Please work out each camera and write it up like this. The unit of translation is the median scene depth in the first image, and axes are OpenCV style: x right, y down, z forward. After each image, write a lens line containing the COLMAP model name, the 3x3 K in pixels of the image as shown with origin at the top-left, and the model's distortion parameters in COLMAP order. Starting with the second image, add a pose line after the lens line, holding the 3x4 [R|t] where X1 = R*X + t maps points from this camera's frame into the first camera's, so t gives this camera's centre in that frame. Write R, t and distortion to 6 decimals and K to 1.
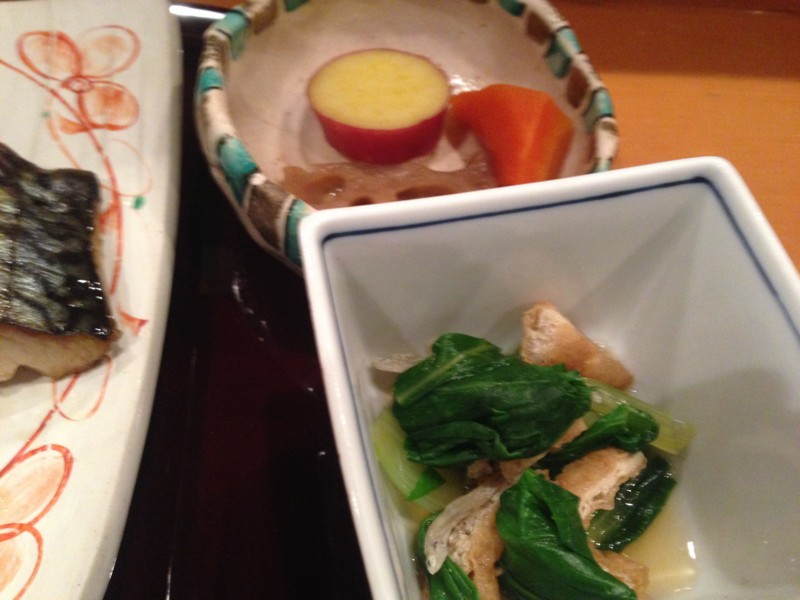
lens RADIAL K [[766.1, 0, 400.0], [0, 766.1, 300.0], [0, 0, 1]] dist [0.202981, -0.410965]
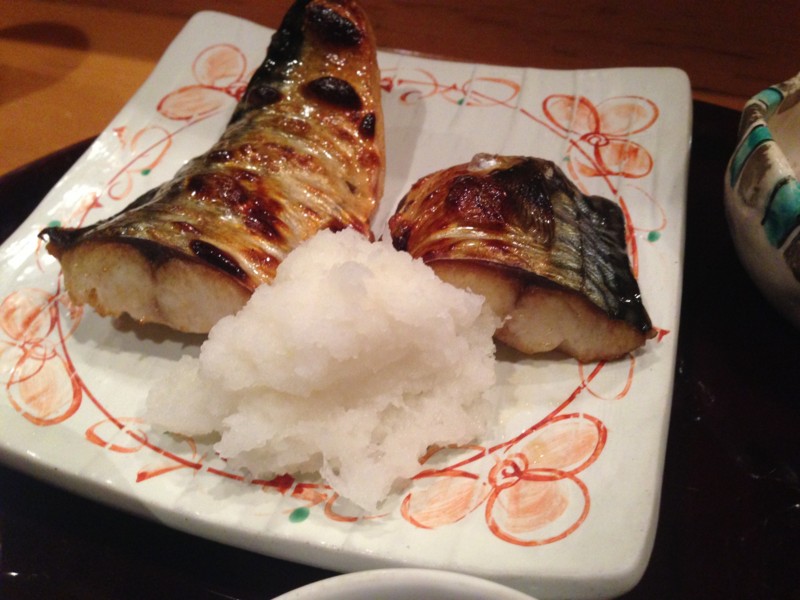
lens RADIAL K [[766.1, 0, 400.0], [0, 766.1, 300.0], [0, 0, 1]] dist [0.202981, -0.410965]
pose [[0.939234, 0.188269, -0.287043, -0.346886], [-0.240658, 0.957415, -0.159497, 0.230302], [0.244791, 0.218884, 0.944546, -0.115220]]
